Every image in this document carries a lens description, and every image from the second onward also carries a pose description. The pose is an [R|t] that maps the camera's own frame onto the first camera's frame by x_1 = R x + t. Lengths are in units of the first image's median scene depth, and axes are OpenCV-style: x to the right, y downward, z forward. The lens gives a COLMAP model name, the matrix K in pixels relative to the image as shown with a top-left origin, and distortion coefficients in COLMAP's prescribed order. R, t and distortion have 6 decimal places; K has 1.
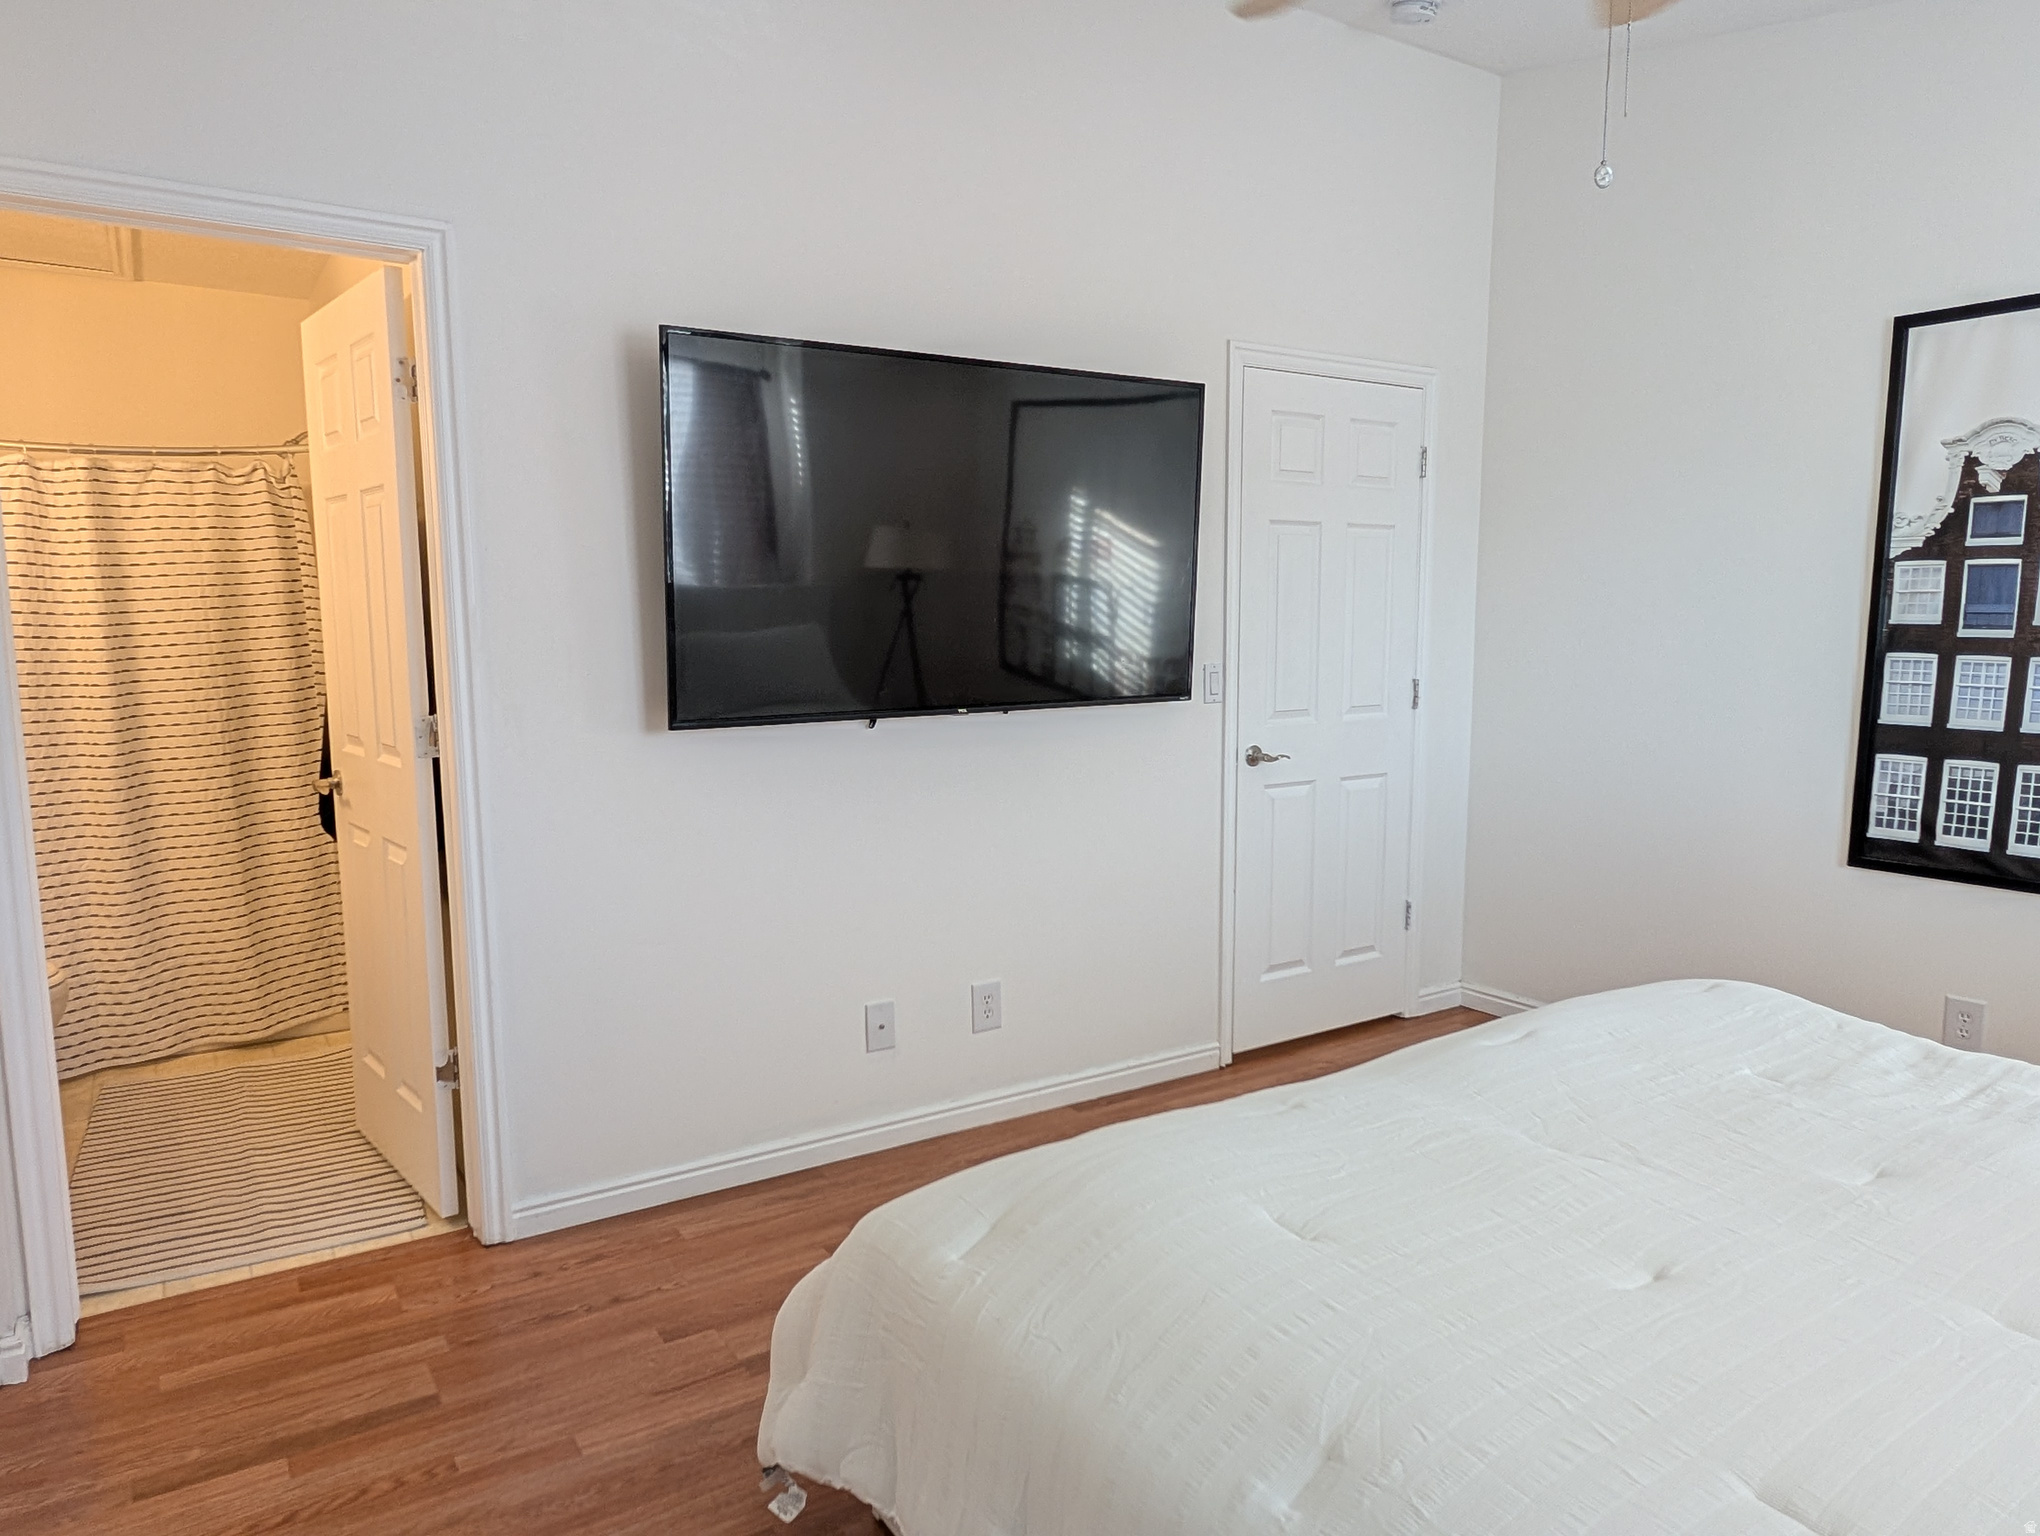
lens RADIAL K [[1342.3, 0, 1020.7], [0, 1342.3, 777.5], [0, 0, 1]] dist [-0.000994, -0.002025]
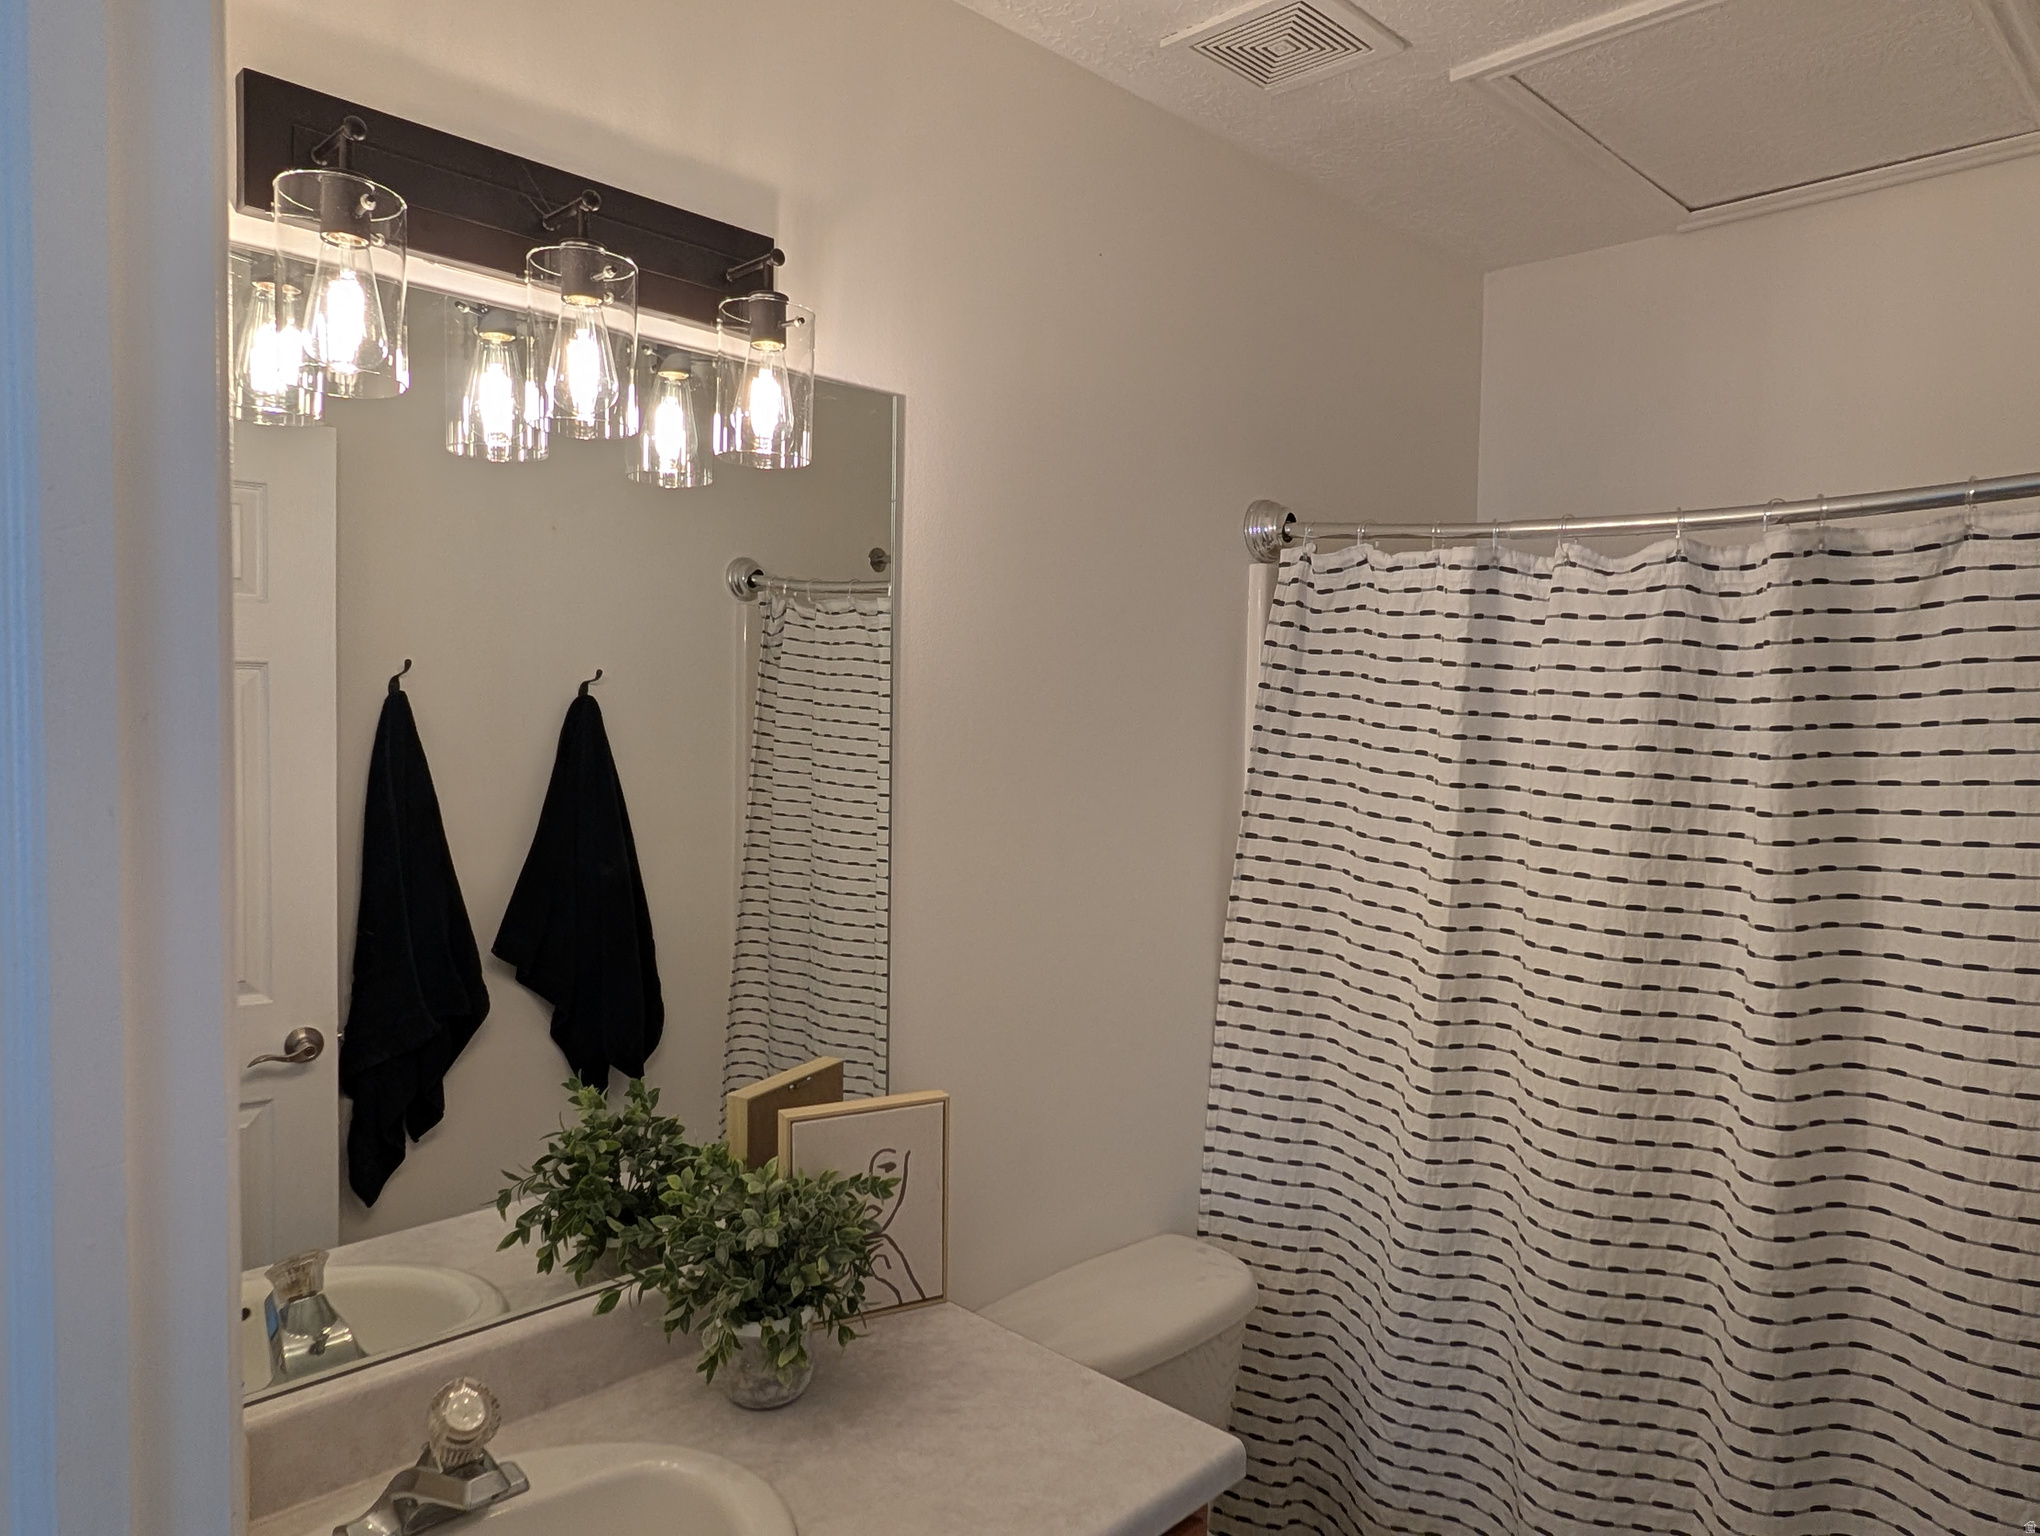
lens RADIAL K [[1342.3, 0, 1019.4], [0, 1342.3, 780.6], [0, 0, 1]] dist [-0.000994, -0.002025]
pose [[0.200903, 0.051272, -0.978268, -0.325244], [-0.138160, 0.990131, 0.023520, -0.134477], [0.969819, 0.130432, 0.206004, 0.673852]]
